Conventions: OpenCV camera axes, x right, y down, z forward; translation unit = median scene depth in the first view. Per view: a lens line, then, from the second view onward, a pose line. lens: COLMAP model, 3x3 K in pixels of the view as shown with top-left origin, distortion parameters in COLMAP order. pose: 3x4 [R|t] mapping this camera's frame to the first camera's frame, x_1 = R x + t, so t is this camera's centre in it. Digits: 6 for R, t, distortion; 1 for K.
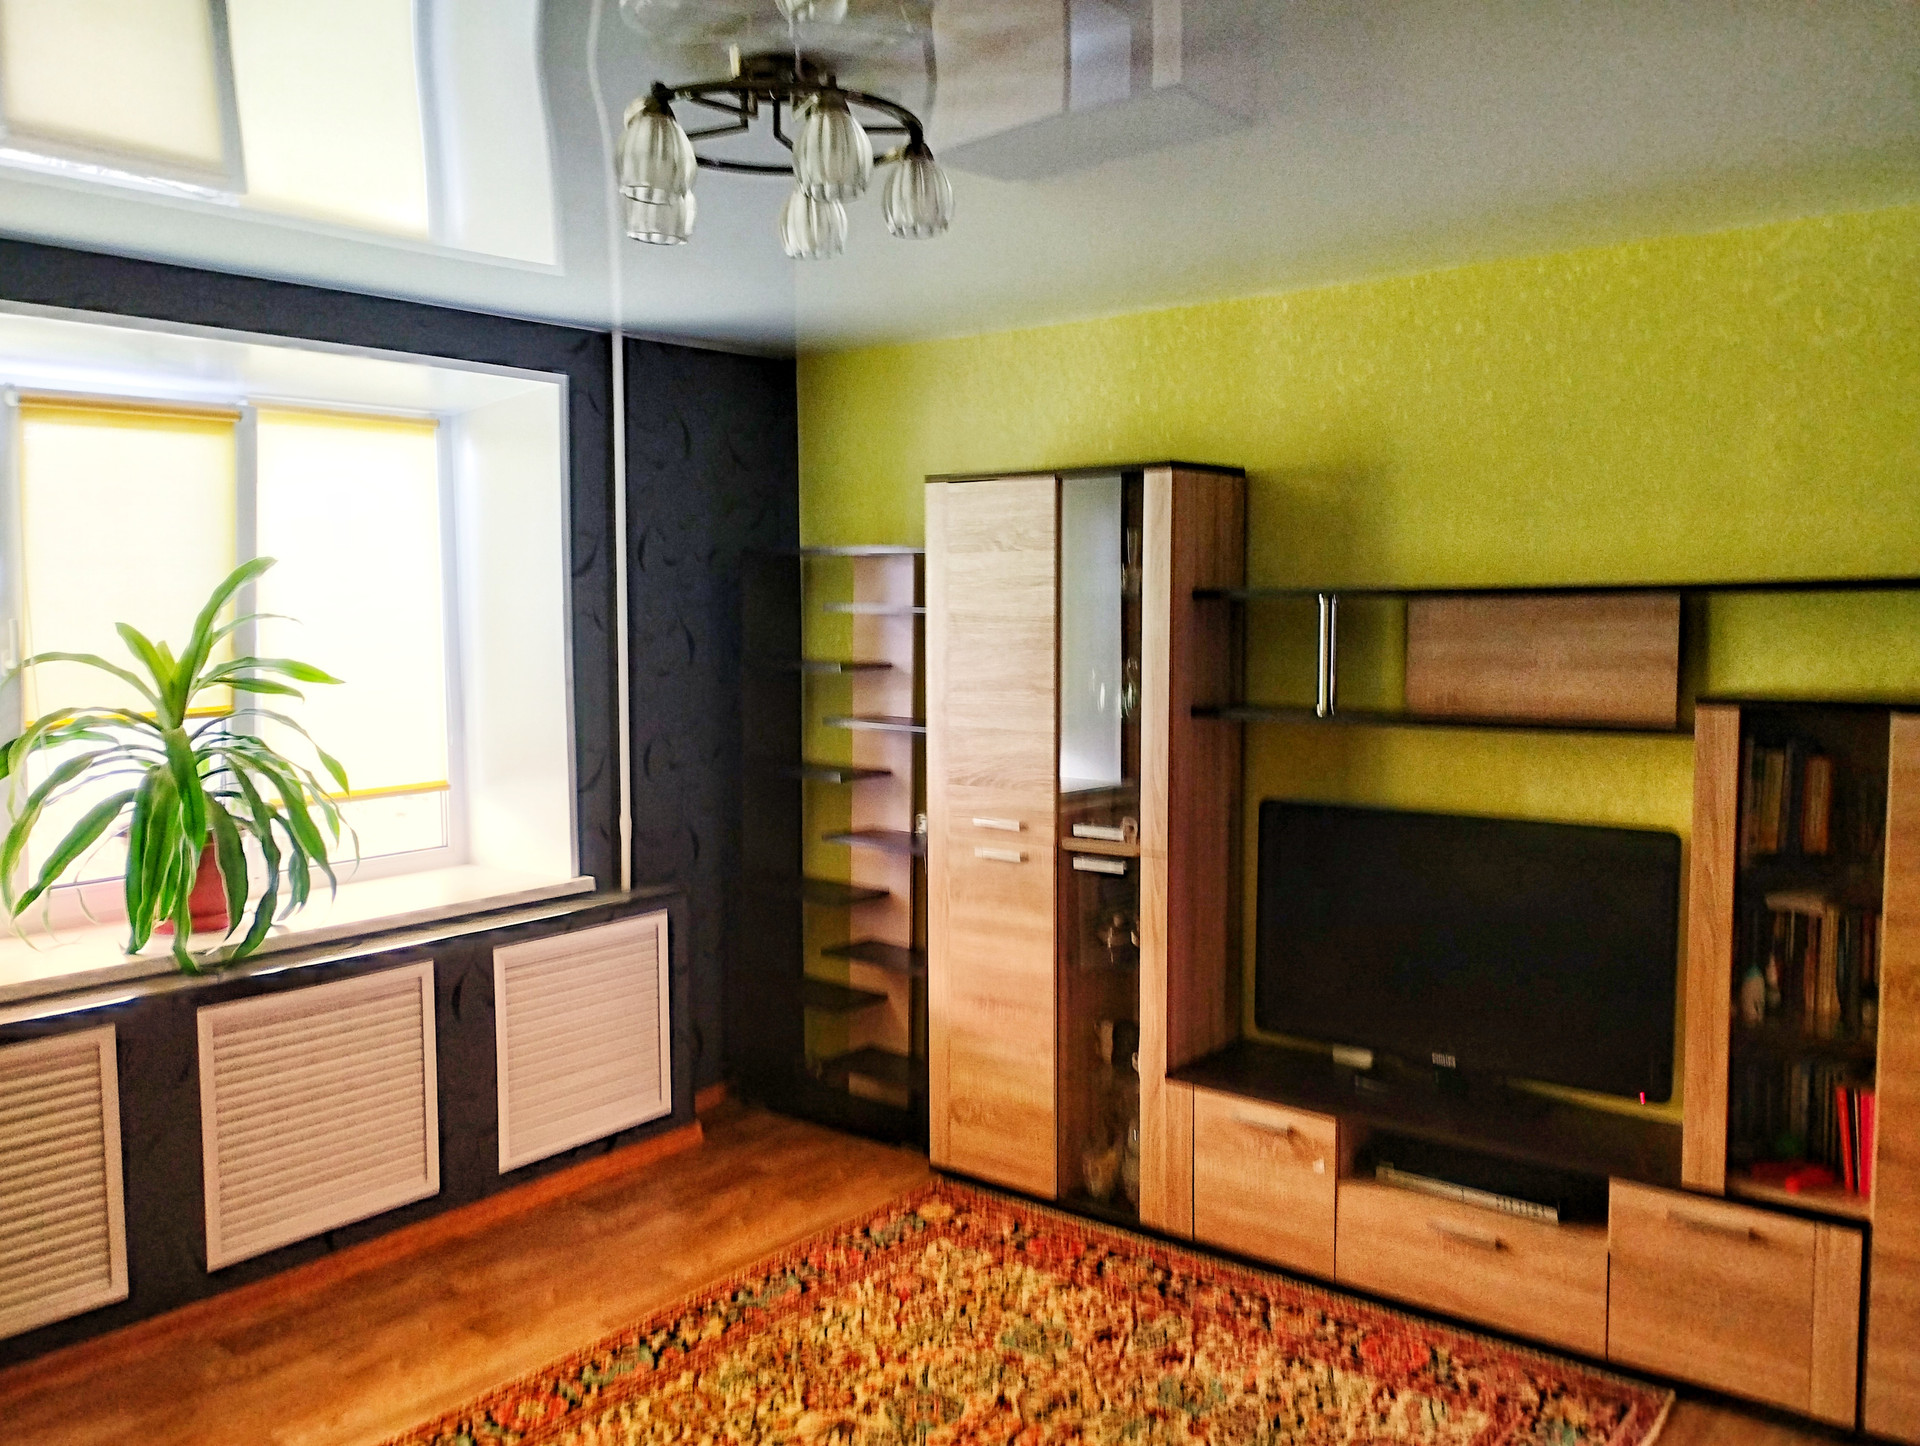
lens RADIAL K [[1572.0, 0, 960.0], [0, 1572.0, 723.0], [0, 0, 1]] dist [0.025685, -0.006769]
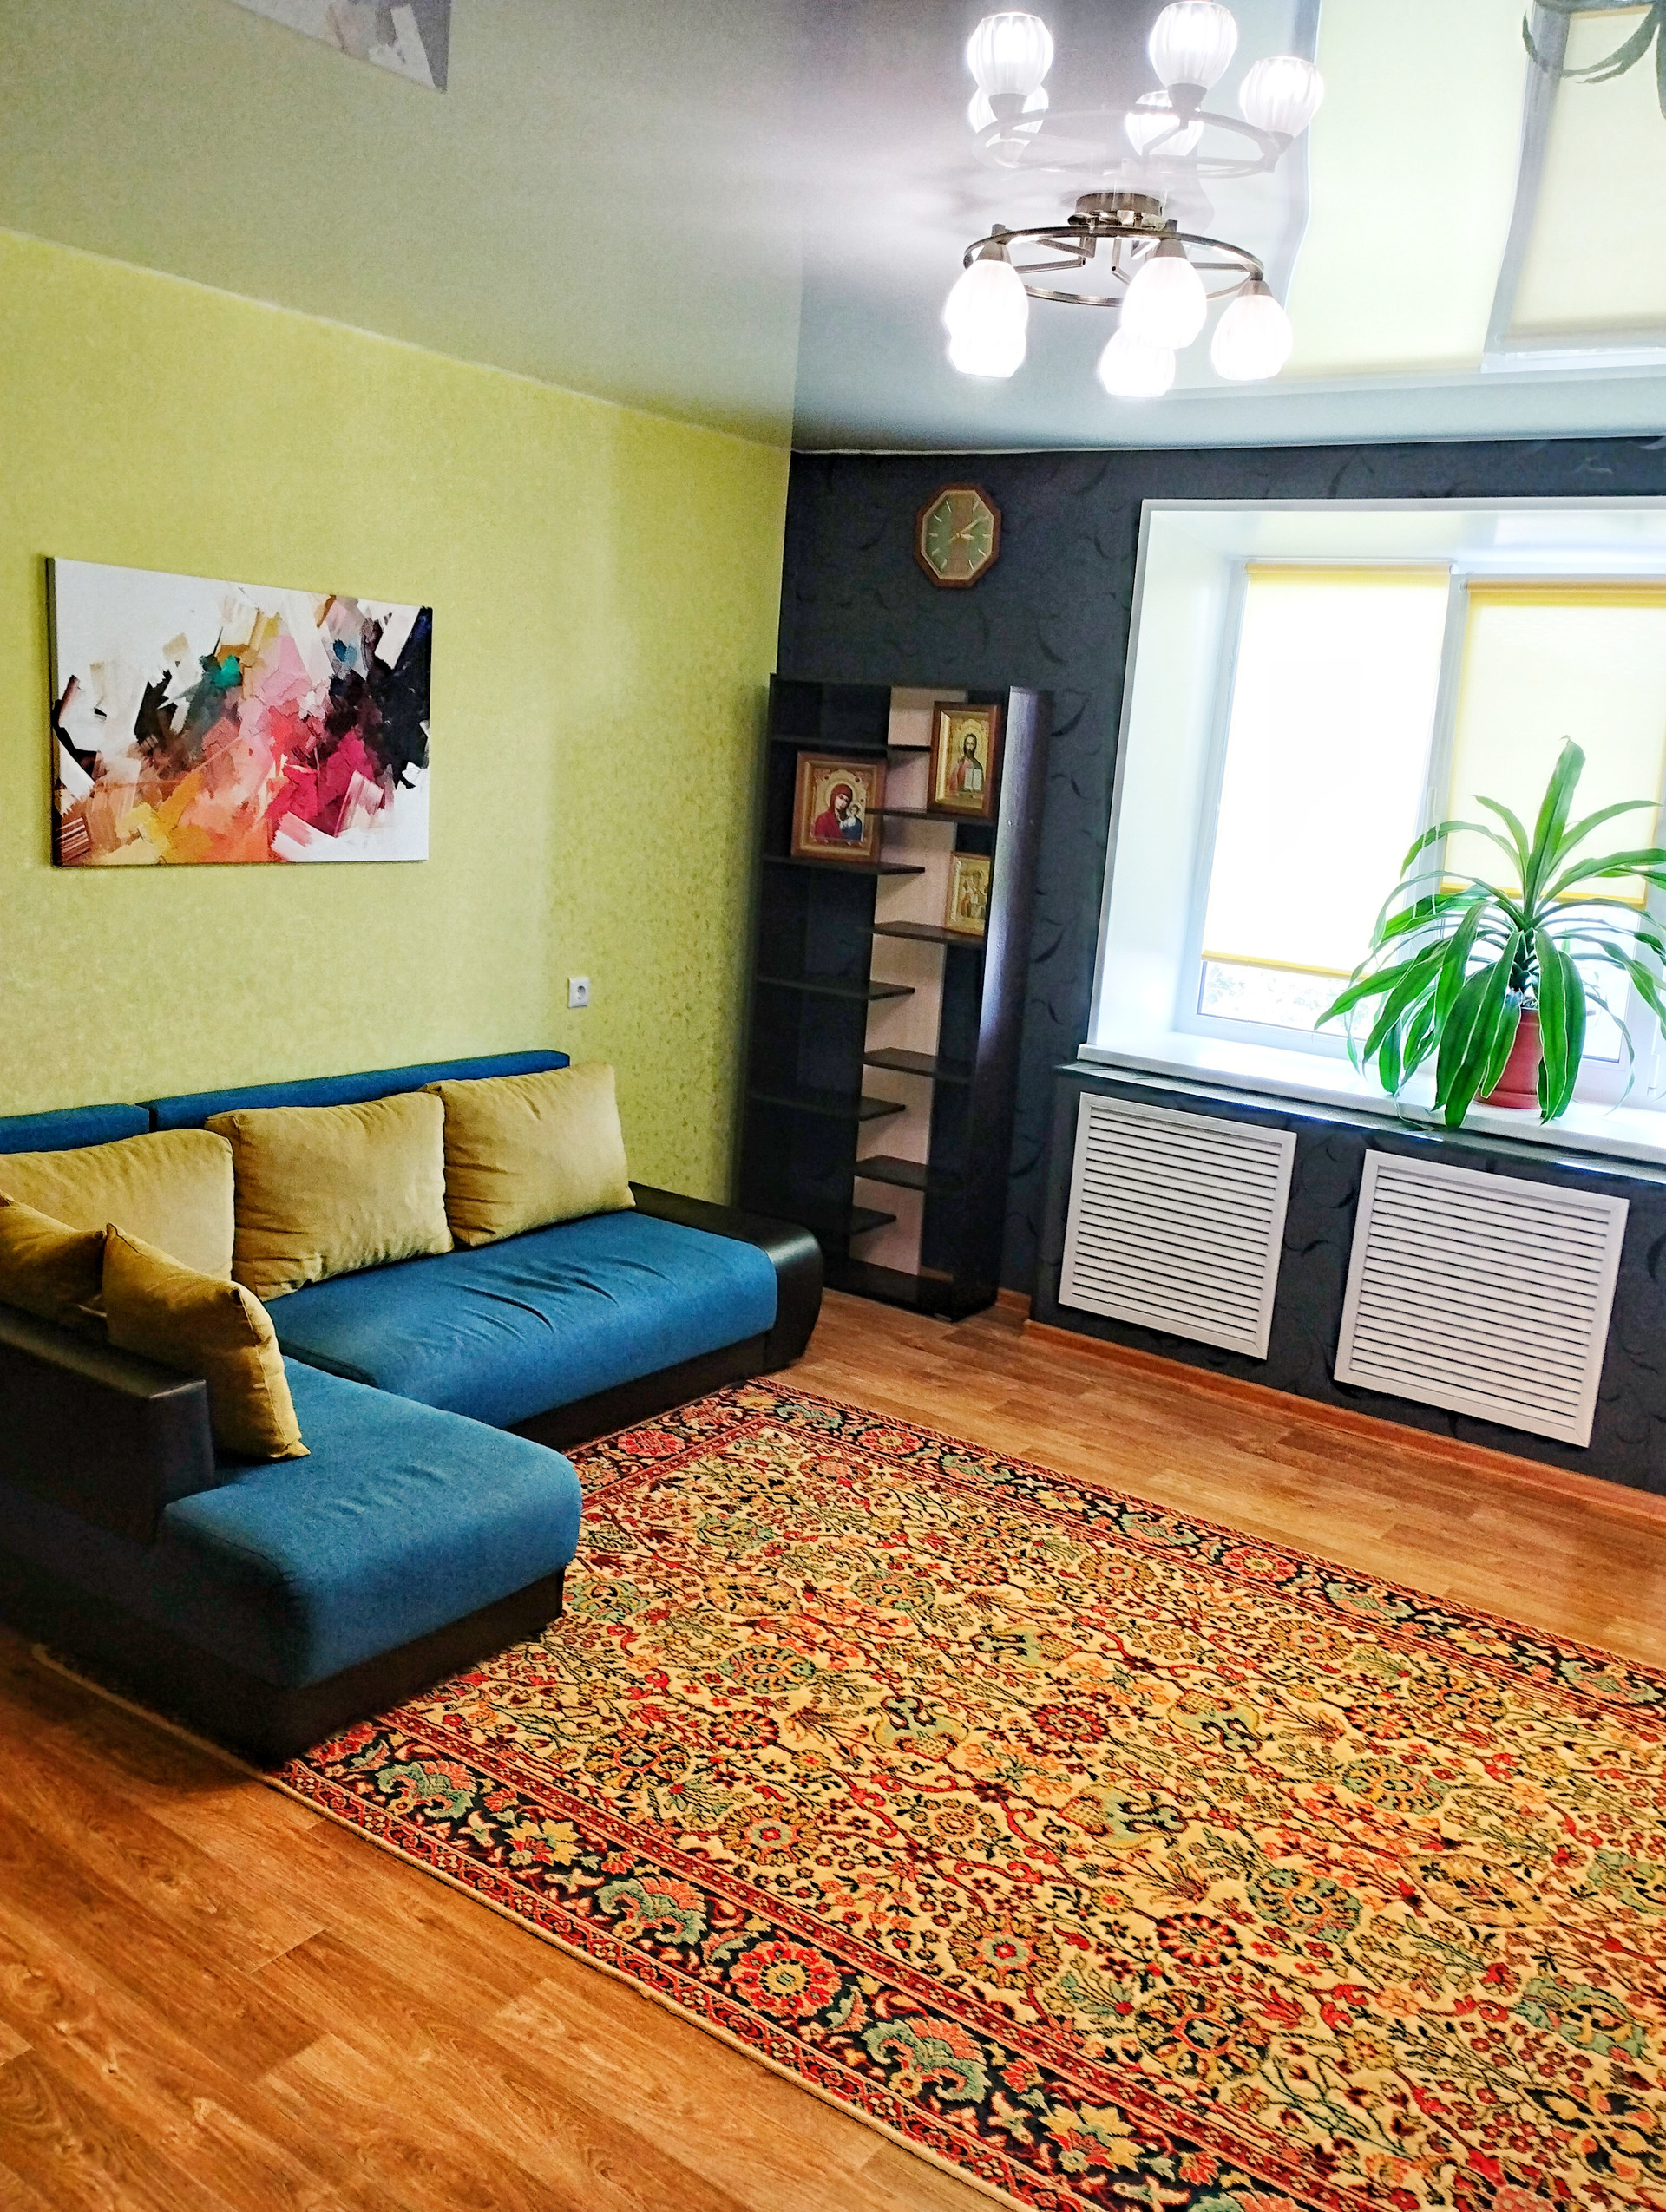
lens RADIAL K [[1811.3, 0, 833.0], [0, 1811.3, 1106.0], [0, 0, 1]] dist [0.025685, -0.006769]
pose [[0.088590, 0.232092, -0.968651, 0.758538], [-0.157452, 0.963511, 0.216461, -0.066778], [0.983545, 0.133340, 0.121901, 0.520308]]
